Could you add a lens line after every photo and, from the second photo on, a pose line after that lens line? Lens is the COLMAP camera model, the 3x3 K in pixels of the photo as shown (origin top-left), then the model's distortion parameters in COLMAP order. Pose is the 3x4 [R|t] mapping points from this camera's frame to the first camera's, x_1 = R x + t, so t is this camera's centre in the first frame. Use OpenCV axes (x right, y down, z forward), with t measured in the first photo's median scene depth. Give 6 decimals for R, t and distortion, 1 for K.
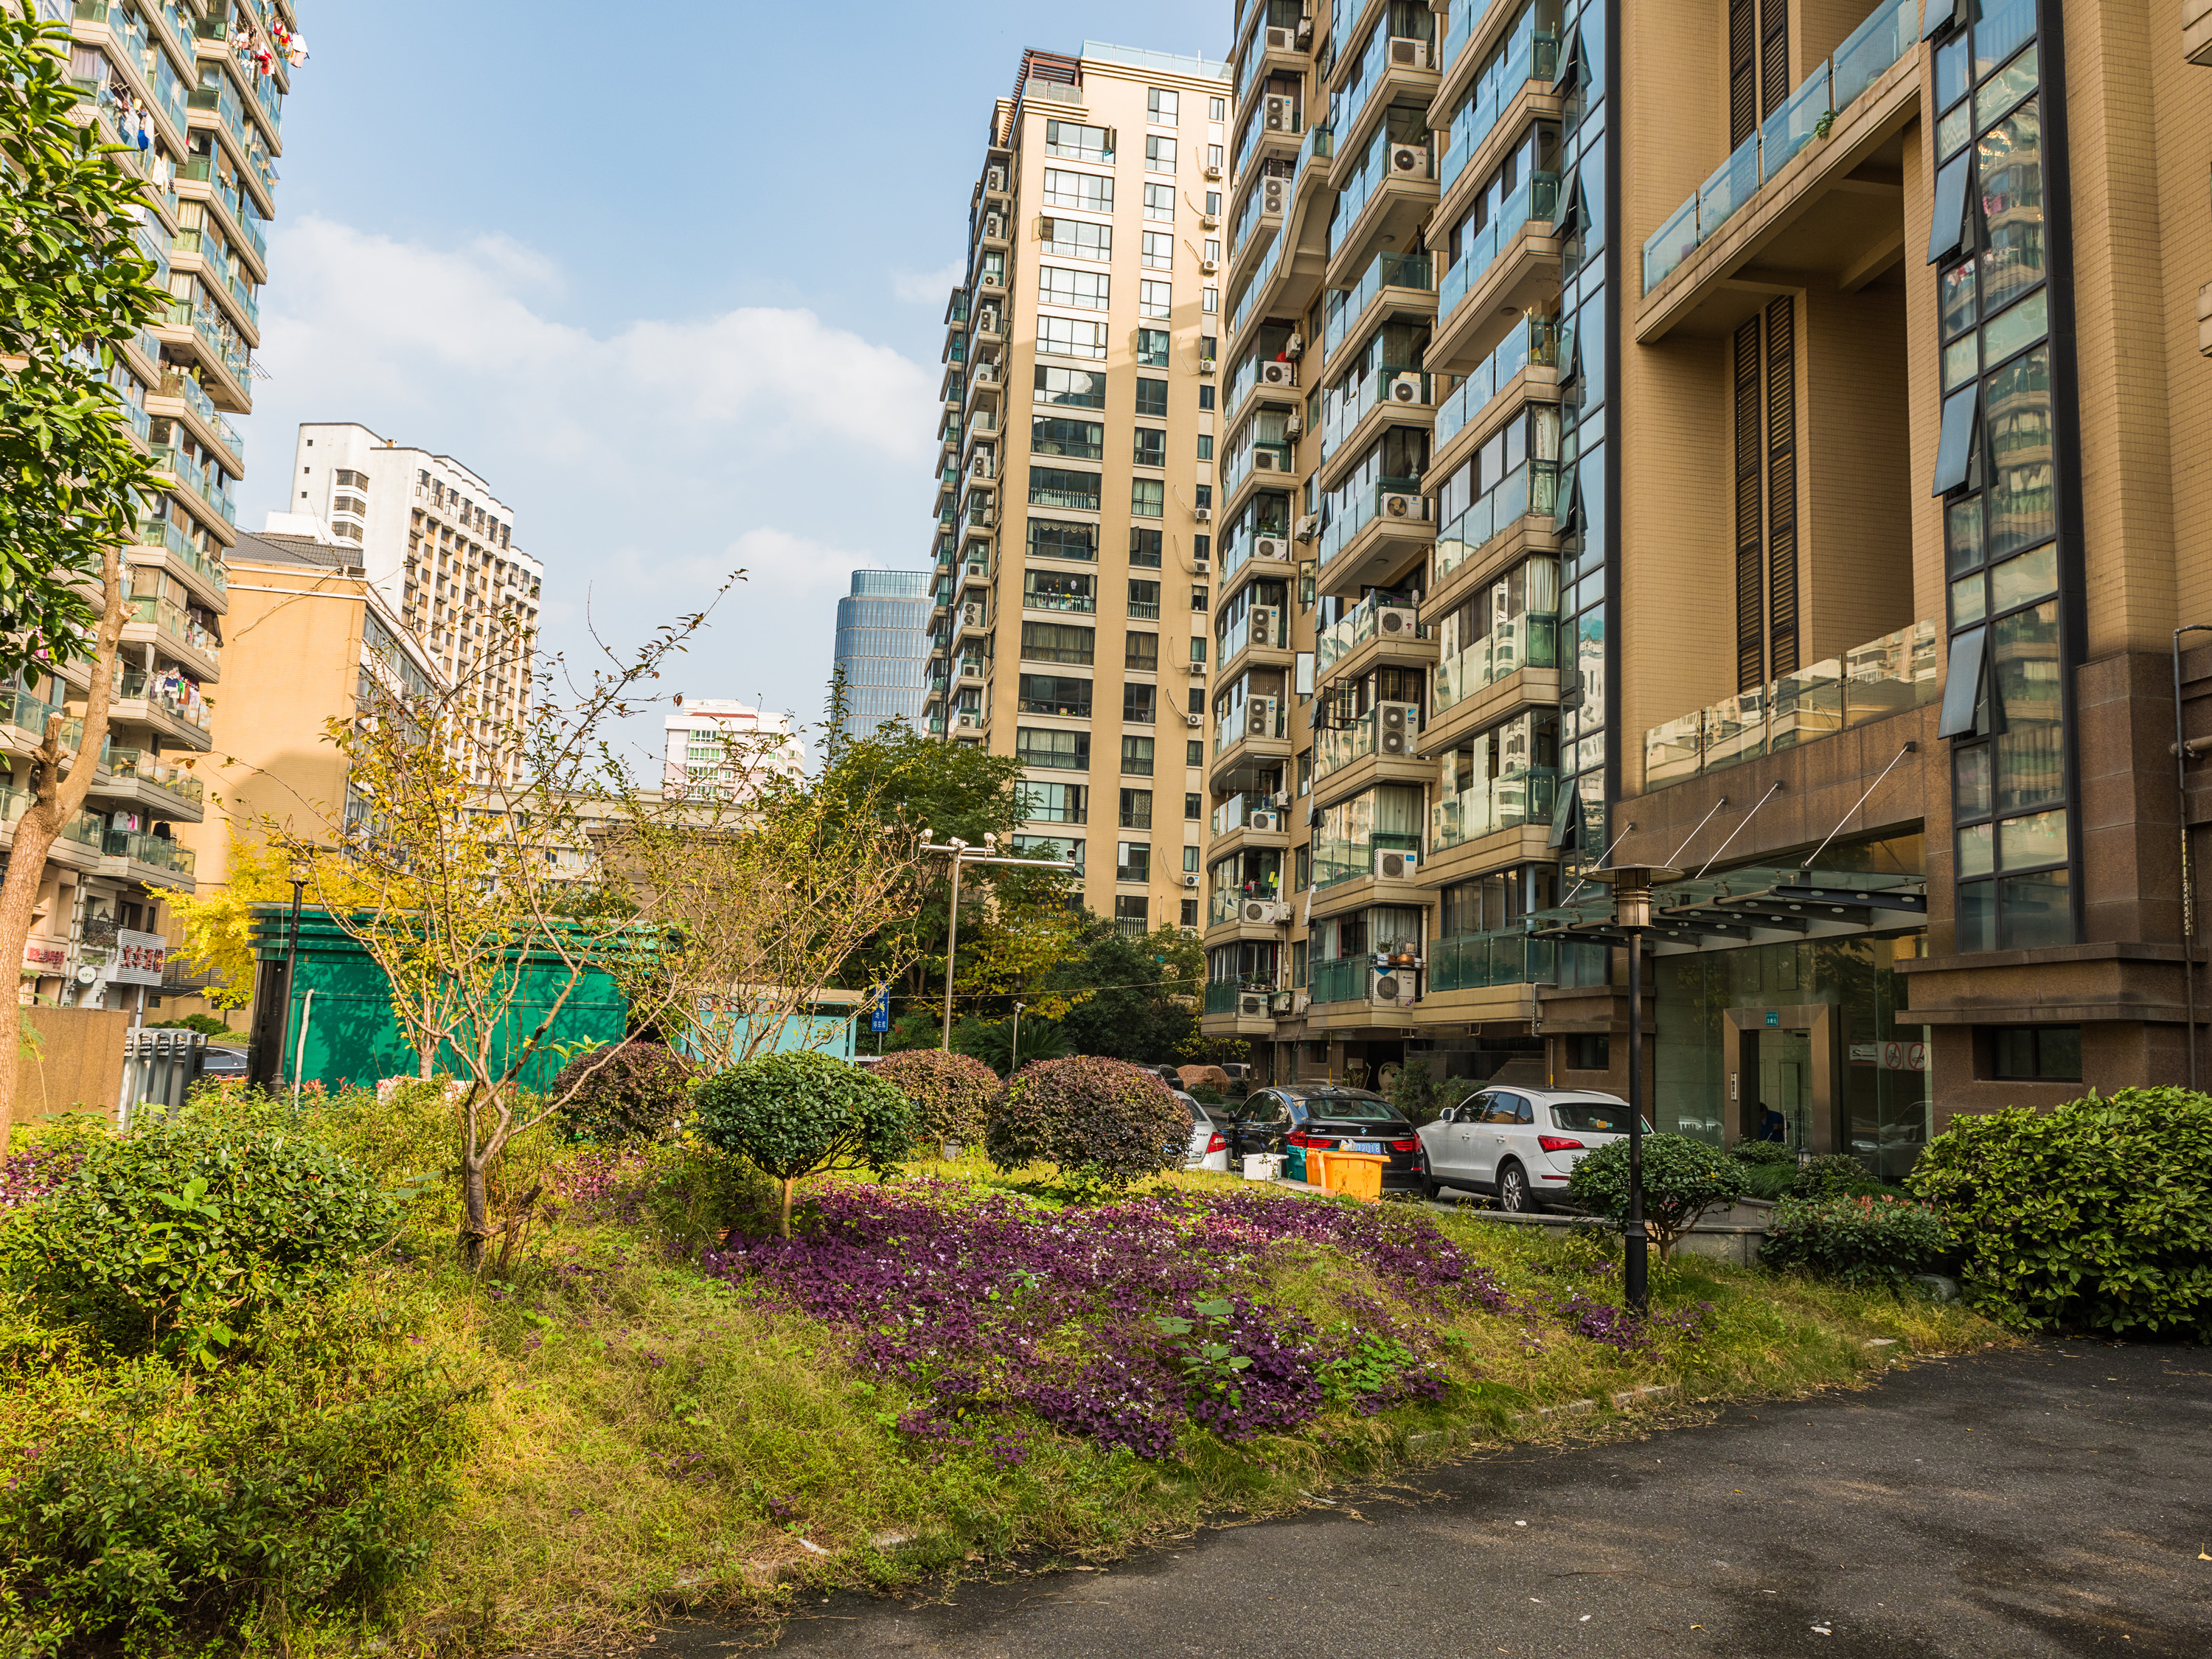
lens RADIAL K [[1667.0, 0, 1106.0], [0, 1667.0, 829.5], [0, 0, 1]] dist [-0.000662, 0.005762]
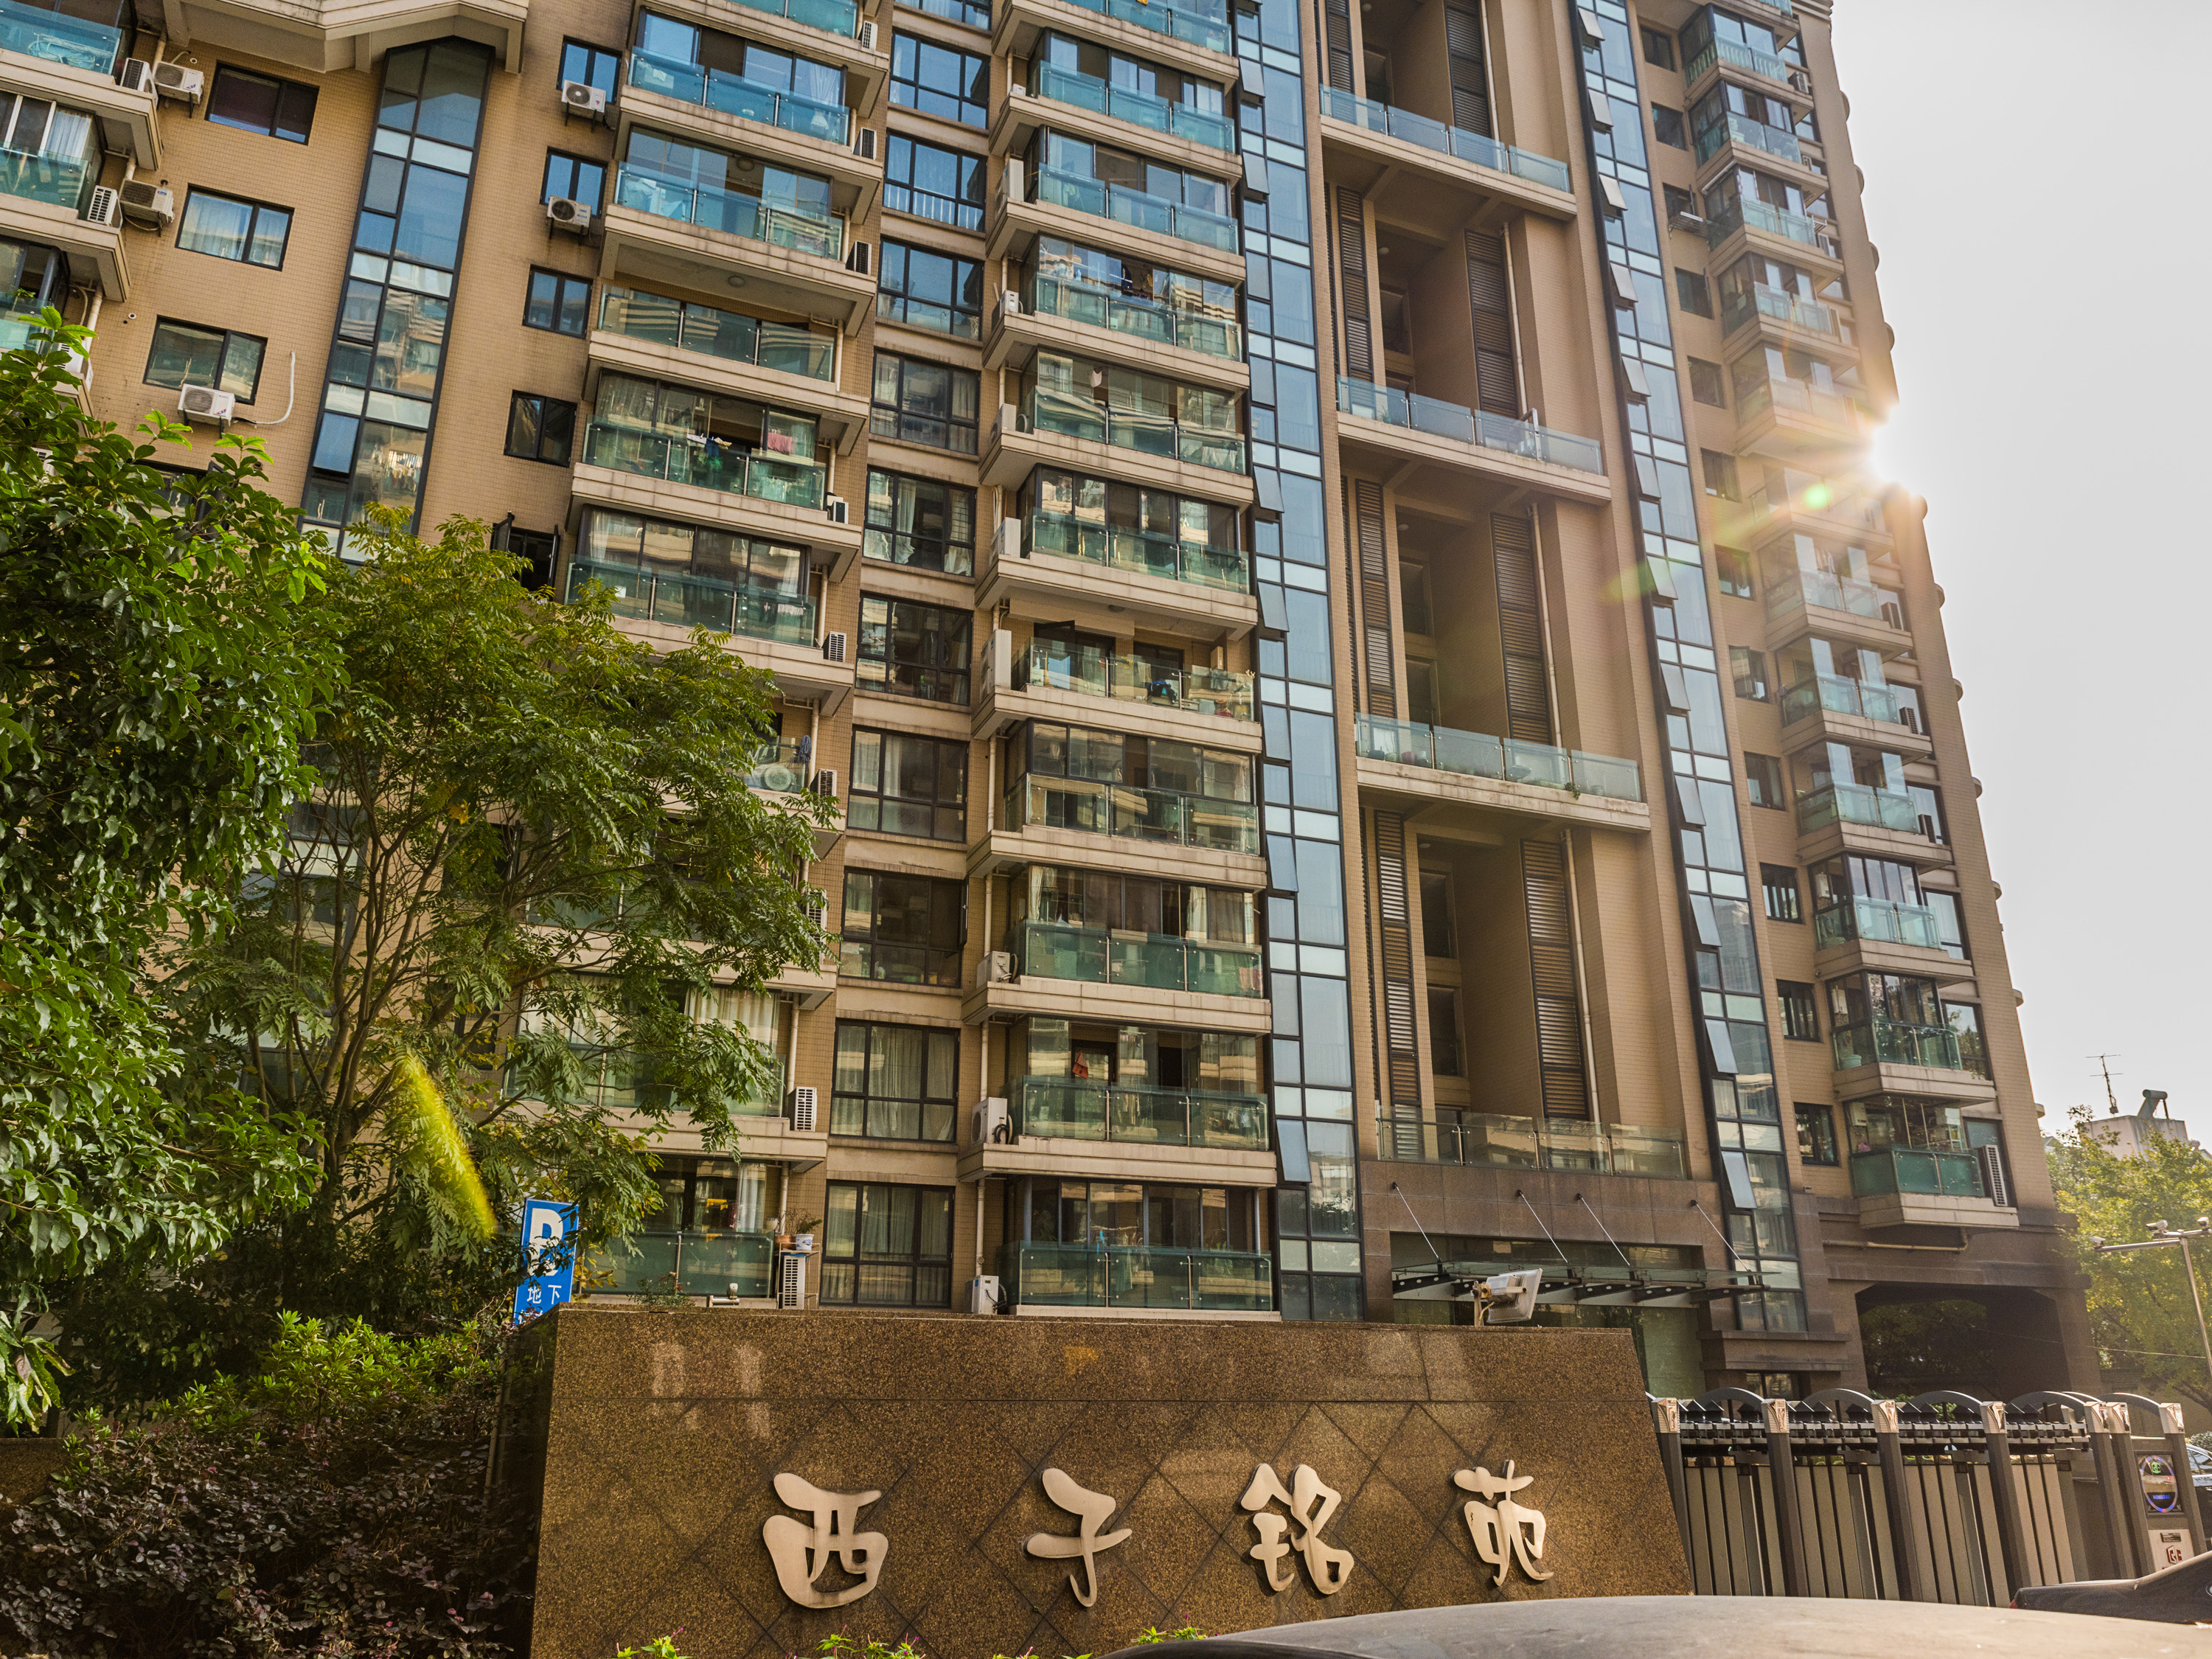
lens RADIAL K [[1723.2, 0, 1109.6], [0, 1723.2, 746.8], [0, 0, 1]] dist [0.005409, 0.003829]
pose [[-0.230155, 0.321119, 0.918647, -0.261012], [-0.150290, 0.920935, -0.359572, 0.053842], [-0.961479, -0.220821, -0.163696, 0.436469]]
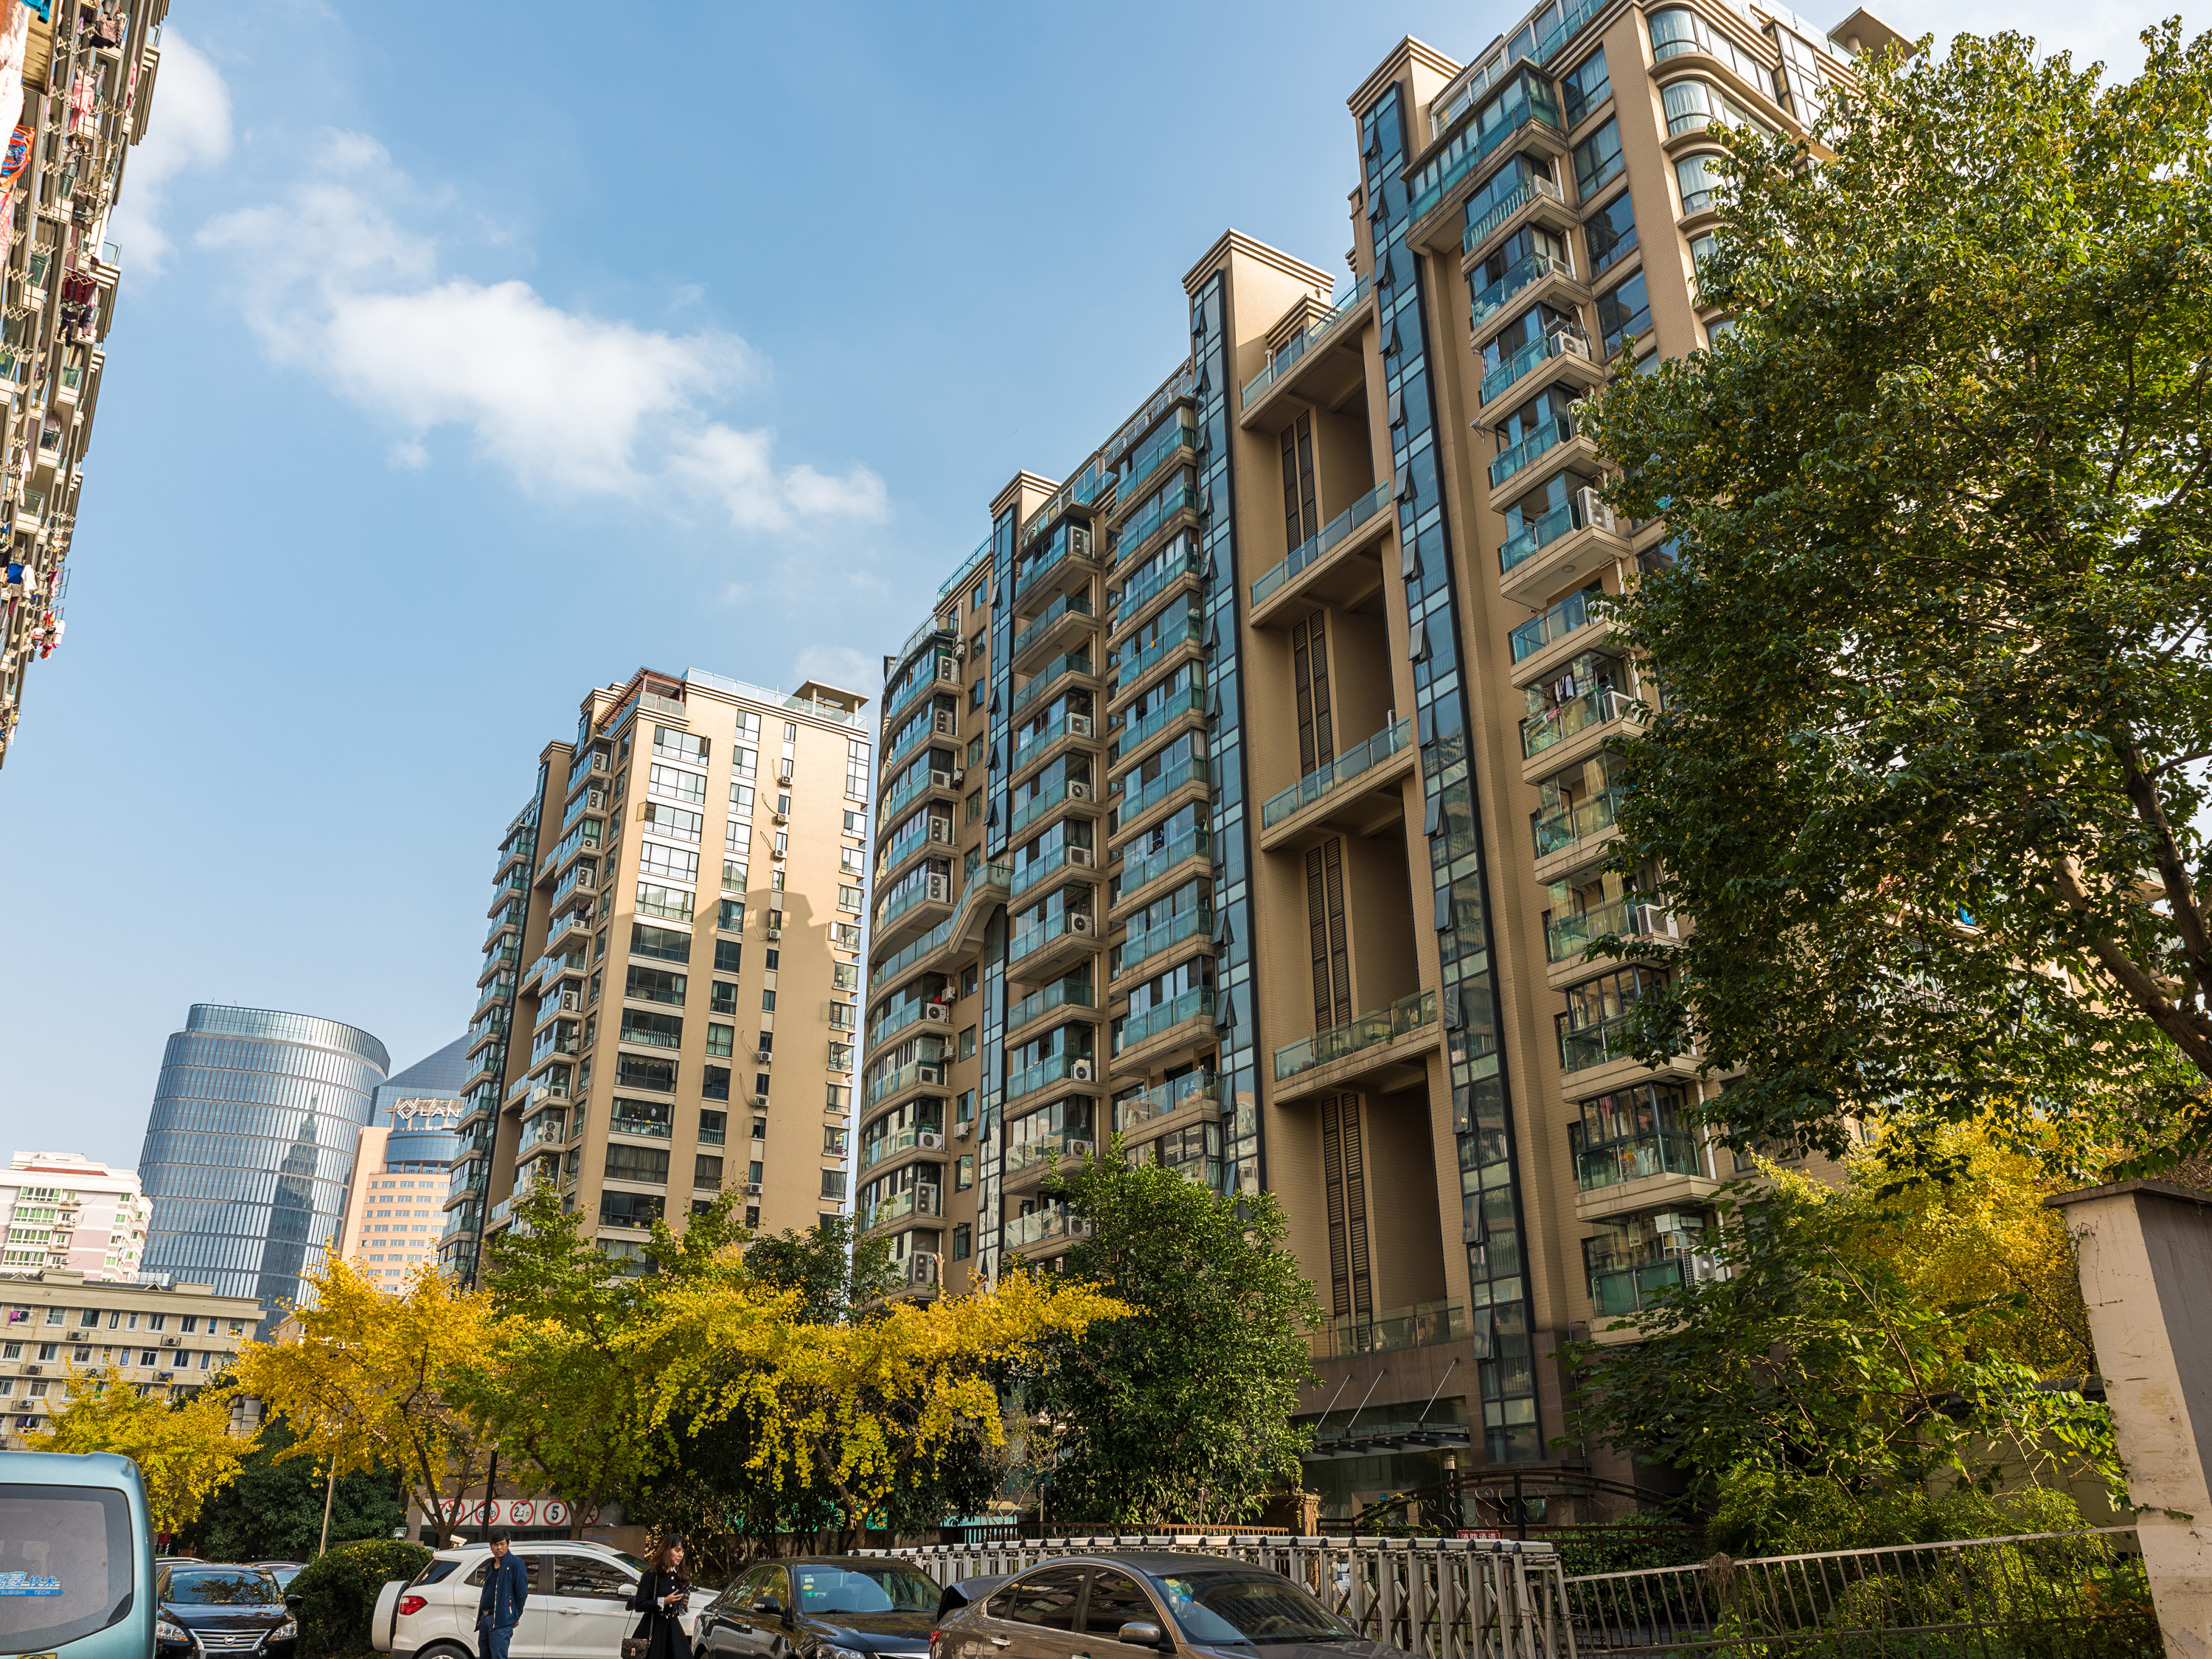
lens RADIAL K [[1656.1, 0, 1106.0], [0, 1656.1, 829.5], [0, 0, 1]] dist [-0.000249, 0.001939]
pose [[0.922911, 0.110558, 0.368799, -0.175793], [-0.008054, 0.963218, -0.268599, -0.029078], [-0.384930, 0.244922, 0.889855, -0.196747]]
